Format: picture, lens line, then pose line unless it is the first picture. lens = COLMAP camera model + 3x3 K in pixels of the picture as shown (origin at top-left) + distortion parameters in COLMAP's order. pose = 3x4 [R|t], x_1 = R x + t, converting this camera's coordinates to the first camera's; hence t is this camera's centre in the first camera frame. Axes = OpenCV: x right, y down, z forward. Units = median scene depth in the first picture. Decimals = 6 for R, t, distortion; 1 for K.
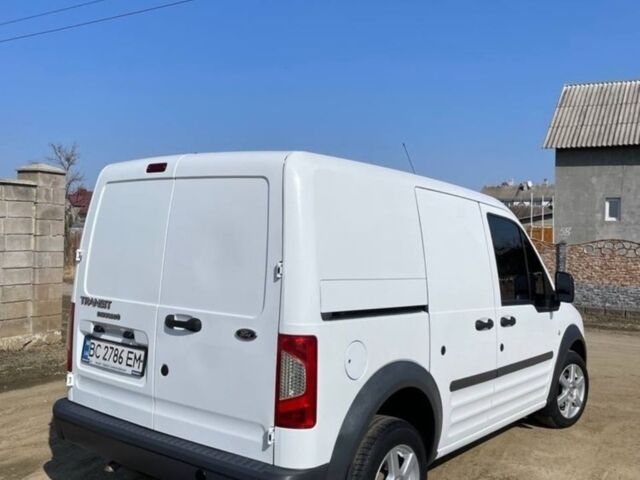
lens RADIAL K [[675.7, 0, 320.0], [0, 675.7, 240.0], [0, 0, 1]] dist [0.106451, -0.008312]
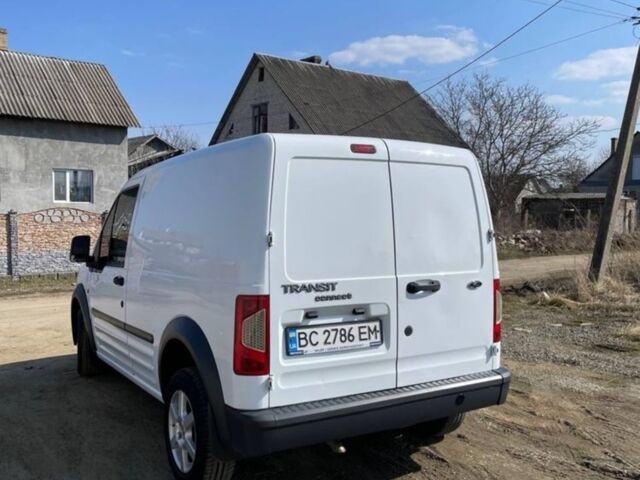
lens RADIAL K [[675.7, 0, 320.0], [0, 675.7, 240.0], [0, 0, 1]] dist [0.106451, -0.008312]
pose [[0.299585, -0.062557, 0.952017, -1.247685], [0.012168, 0.998017, 0.061751, -0.031156], [-0.953992, -0.006915, 0.299752, 0.743817]]
